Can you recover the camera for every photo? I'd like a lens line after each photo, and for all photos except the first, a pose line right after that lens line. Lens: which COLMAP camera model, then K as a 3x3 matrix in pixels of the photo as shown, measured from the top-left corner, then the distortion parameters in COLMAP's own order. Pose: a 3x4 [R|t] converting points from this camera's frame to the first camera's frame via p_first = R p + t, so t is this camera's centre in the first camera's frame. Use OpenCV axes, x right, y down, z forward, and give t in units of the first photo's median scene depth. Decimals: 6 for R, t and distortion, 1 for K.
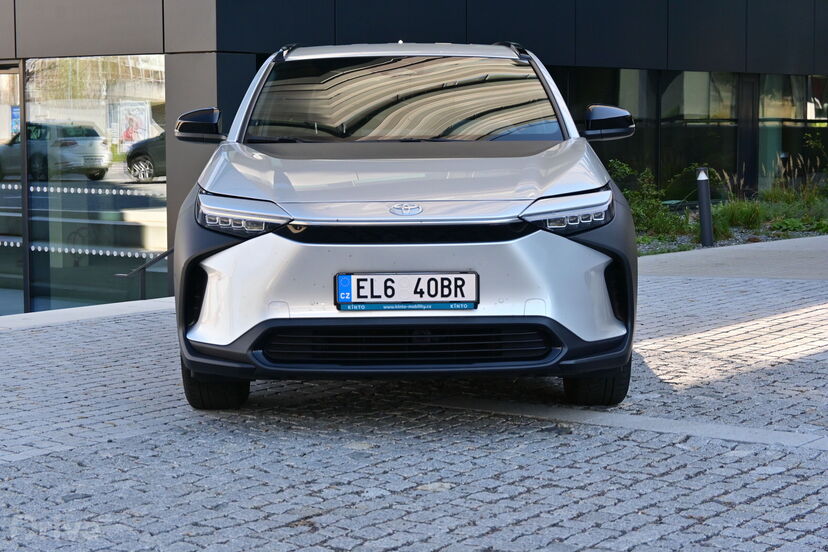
lens RADIAL K [[1777.9, 0, 414.0], [0, 1777.9, 276.0], [0, 0, 1]] dist [0.046943, 0.451601]
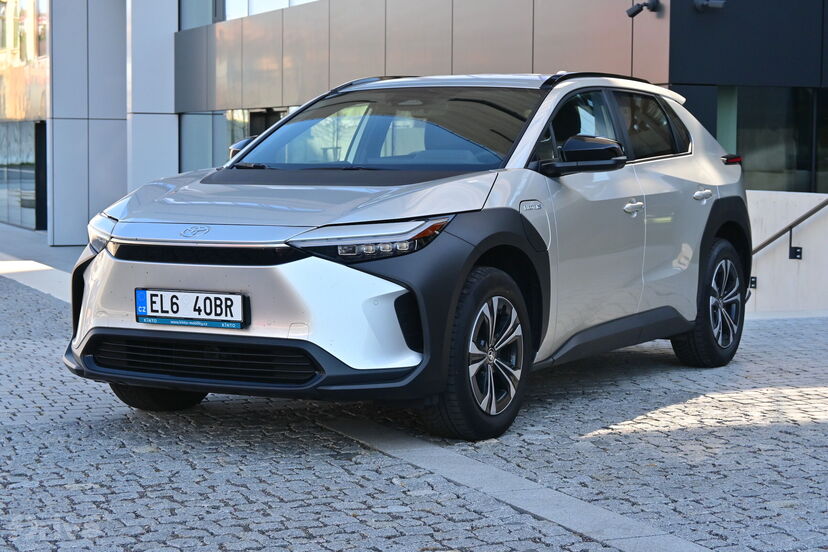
lens RADIAL K [[1777.9, 0, 414.0], [0, 1777.9, 276.0], [0, 0, 1]] dist [0.046943, 0.451601]
pose [[0.854046, 0.046337, -0.518130, 0.659275], [-0.053976, 0.998542, 0.000330, -0.018209], [0.517390, 0.027685, 0.855302, 0.161886]]
